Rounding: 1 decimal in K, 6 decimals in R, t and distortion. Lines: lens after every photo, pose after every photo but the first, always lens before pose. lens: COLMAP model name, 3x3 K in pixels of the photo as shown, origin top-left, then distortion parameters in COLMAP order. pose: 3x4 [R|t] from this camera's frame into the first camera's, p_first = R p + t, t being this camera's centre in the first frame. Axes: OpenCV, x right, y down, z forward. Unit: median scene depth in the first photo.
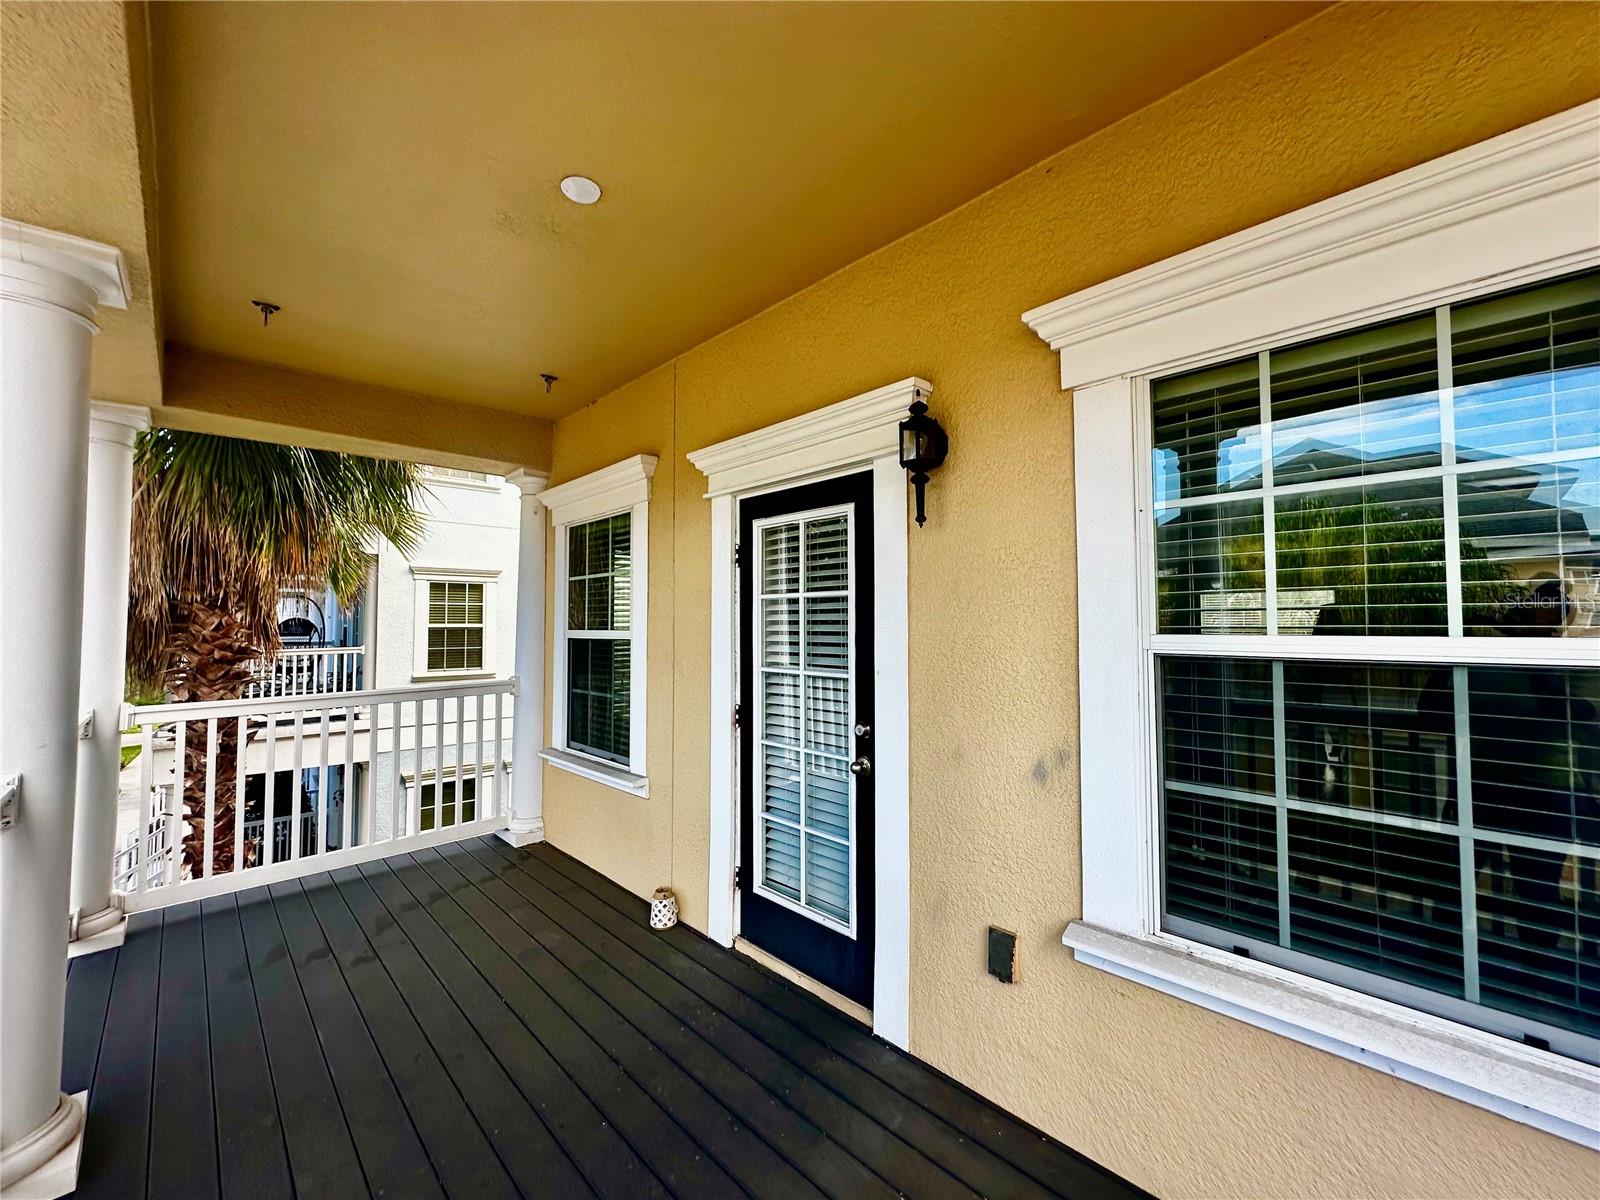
lens RADIAL K [[640.6, 0, 807.5], [0, 640.6, 597.3], [0, 0, 1]] dist [-0.007208, 0.001516]
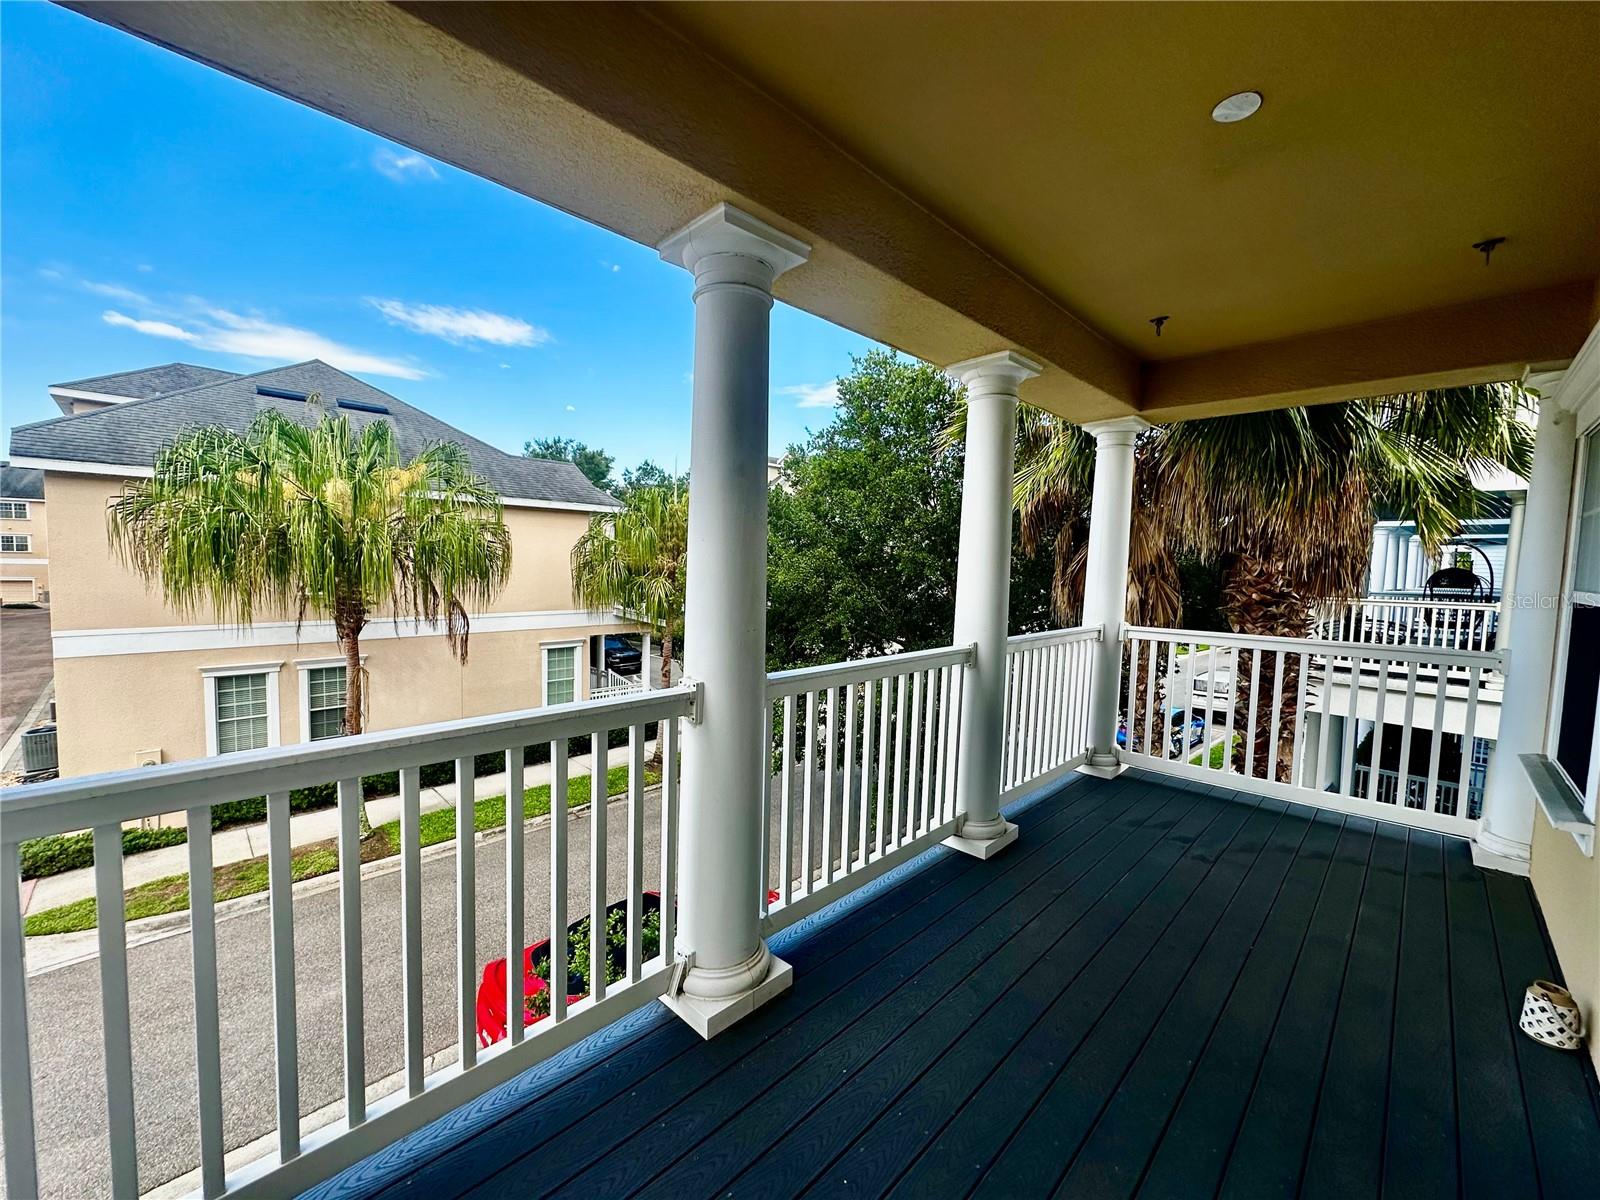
lens RADIAL K [[640.6, 0, 789.9], [0, 640.6, 591.4], [0, 0, 1]] dist [-0.007208, 0.001516]
pose [[0.002989, 0.052729, -0.998604, 0.428260], [0.017983, 0.998445, 0.052774, 0.002274], [0.999834, -0.018116, 0.002036, 0.238162]]
